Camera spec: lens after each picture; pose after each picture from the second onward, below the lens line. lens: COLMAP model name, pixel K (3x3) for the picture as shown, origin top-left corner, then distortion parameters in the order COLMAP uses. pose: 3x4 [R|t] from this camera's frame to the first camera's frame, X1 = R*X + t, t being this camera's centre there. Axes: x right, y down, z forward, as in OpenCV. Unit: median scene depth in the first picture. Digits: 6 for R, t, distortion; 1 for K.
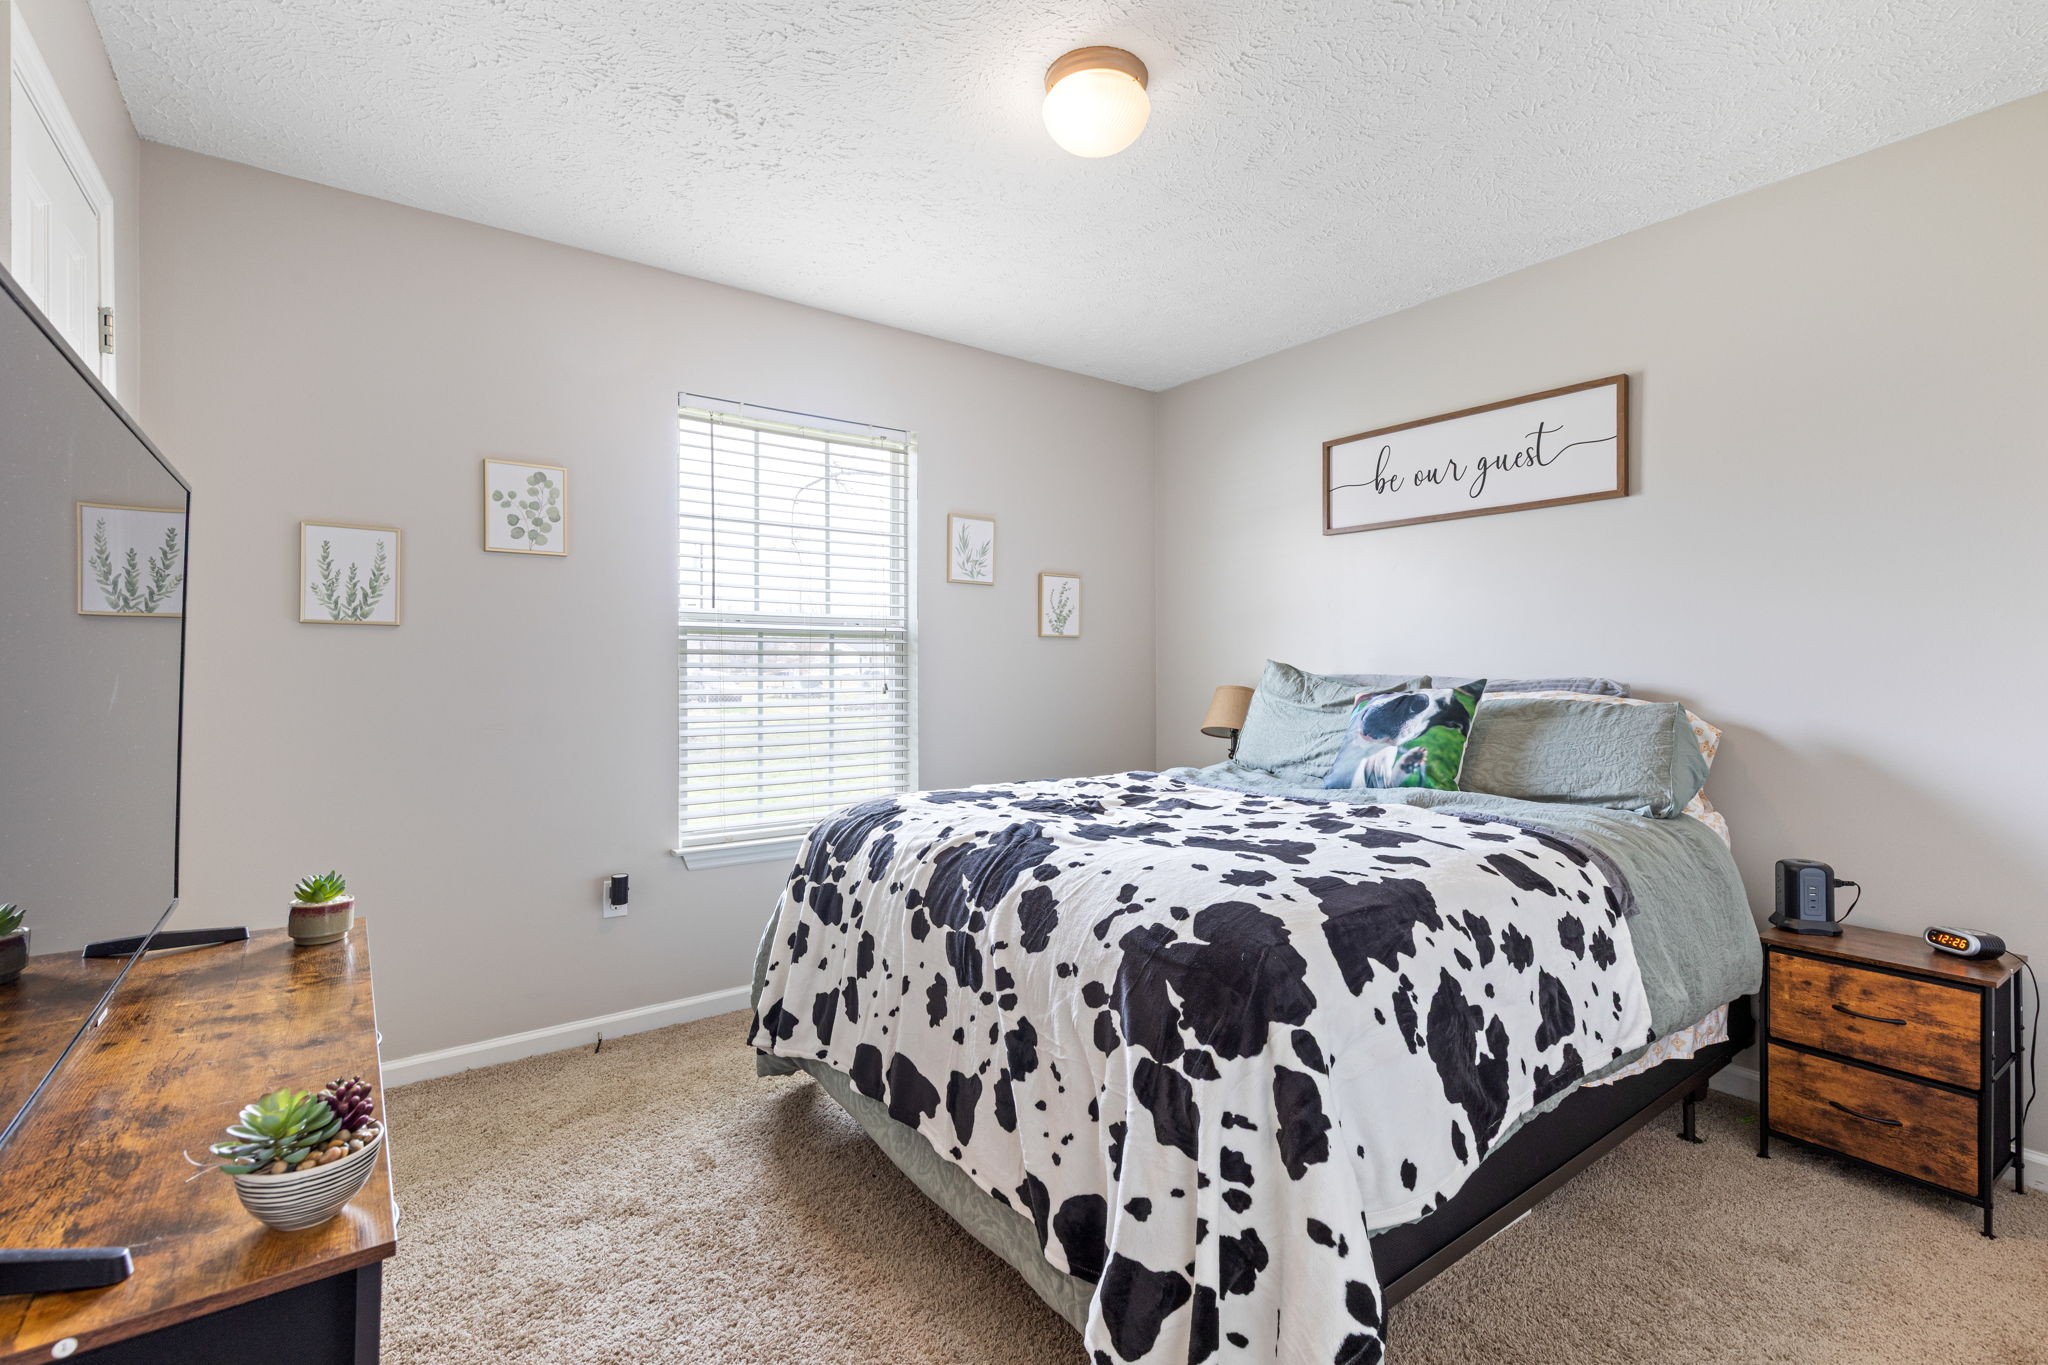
lens RADIAL K [[933.8, 0, 1030.8], [0, 933.8, 670.0], [0, 0, 1]] dist [-0.000053, 0.000284]
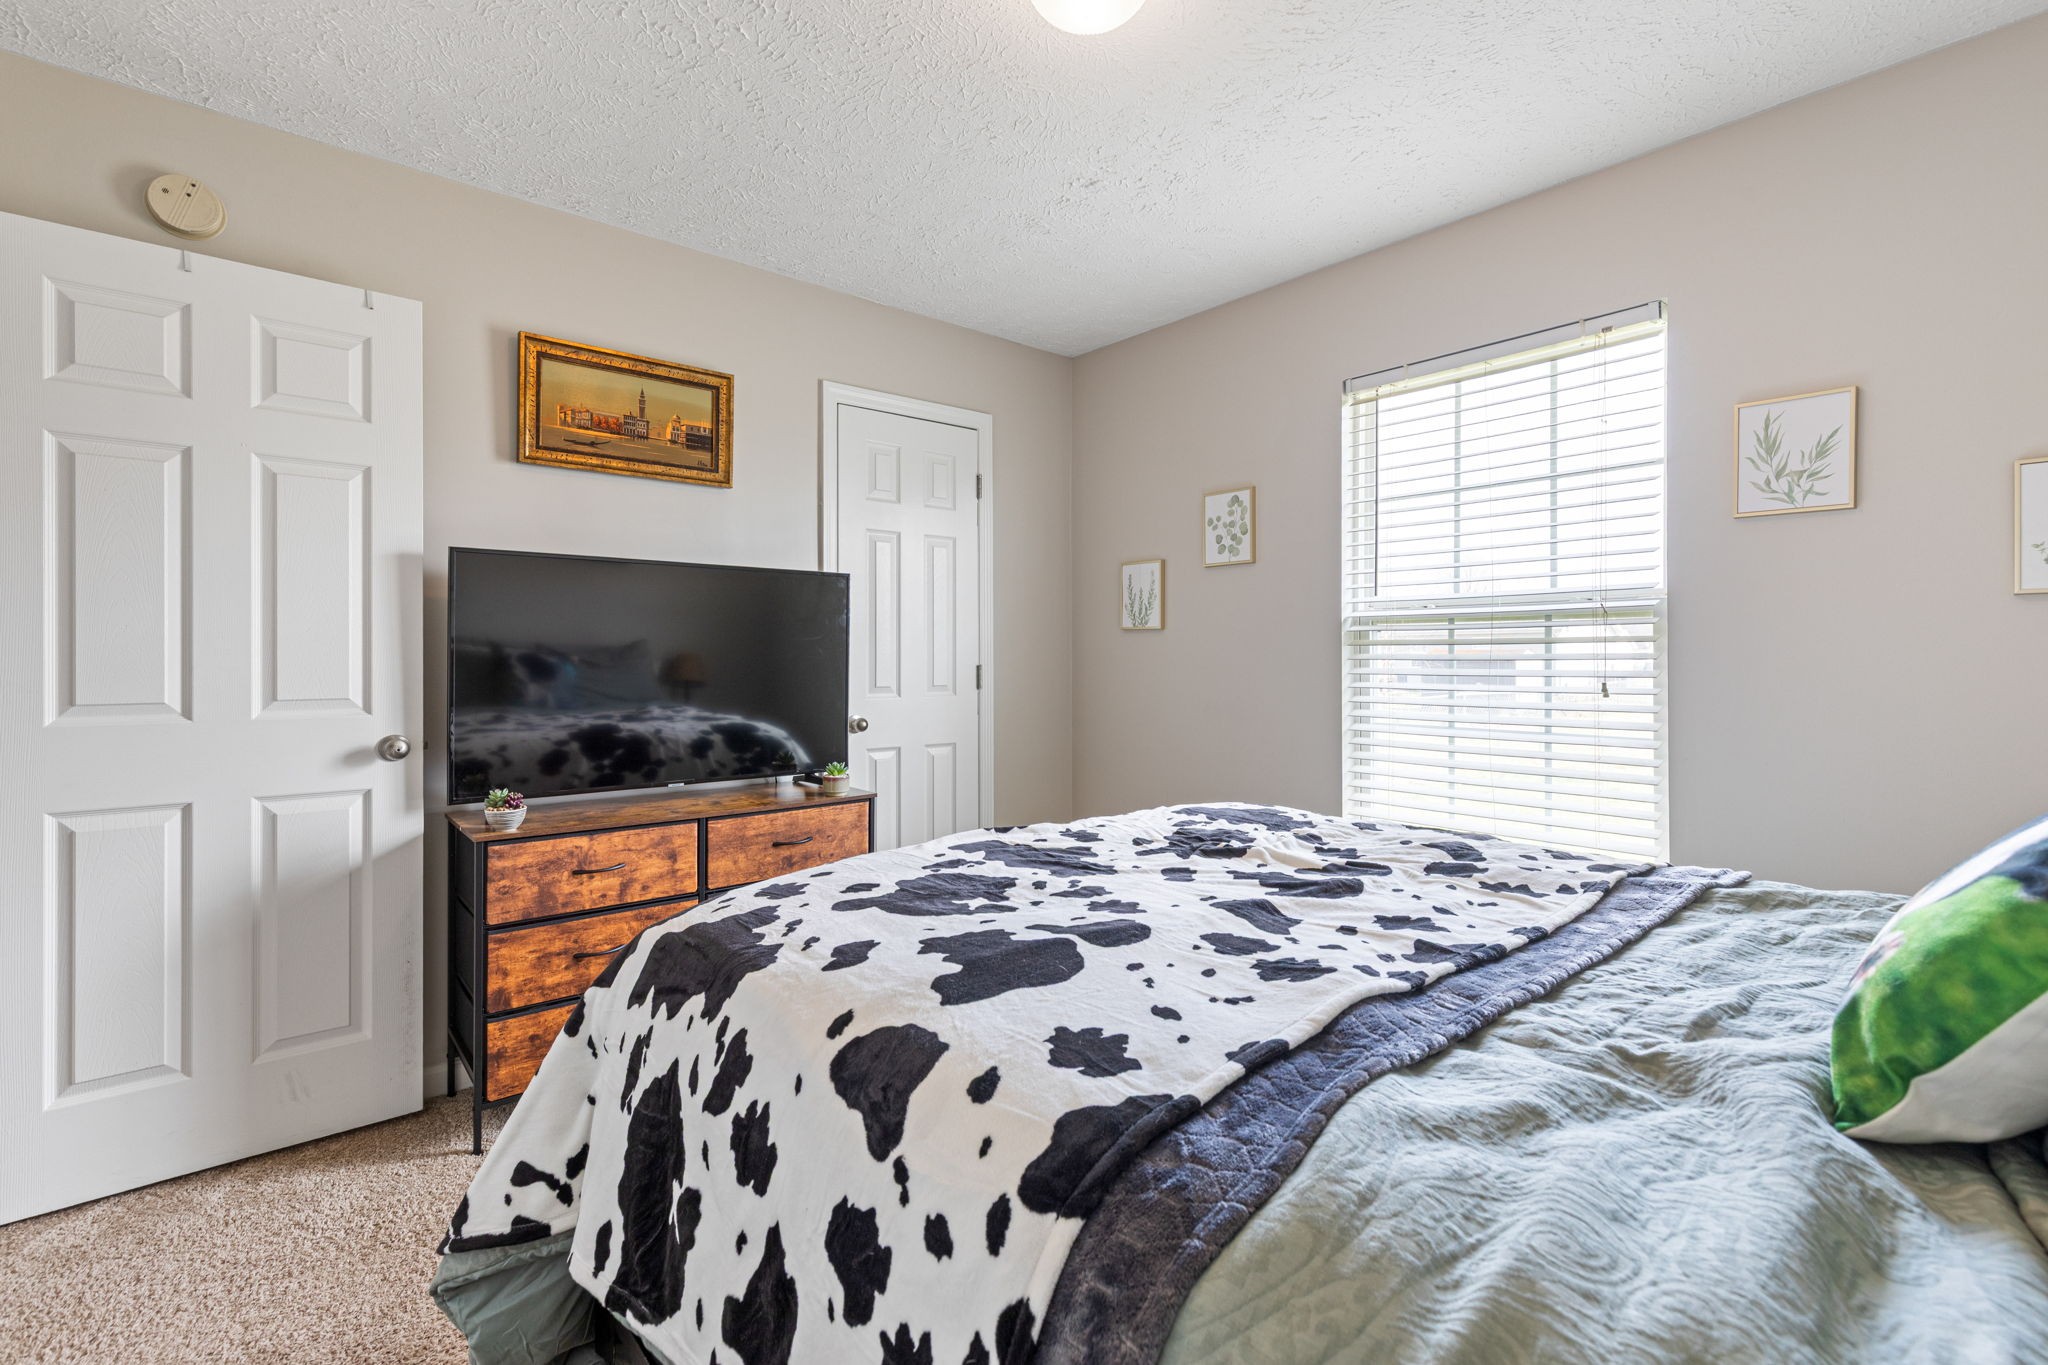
lens RADIAL K [[933.8, 0, 1030.8], [0, 933.8, 670.0], [0, 0, 1]] dist [-0.000053, 0.000284]
pose [[0.061488, 0.010880, -0.998049, 0.649001], [-0.002055, 0.999940, 0.010774, -0.001278], [0.998106, 0.001388, 0.061507, 0.667540]]
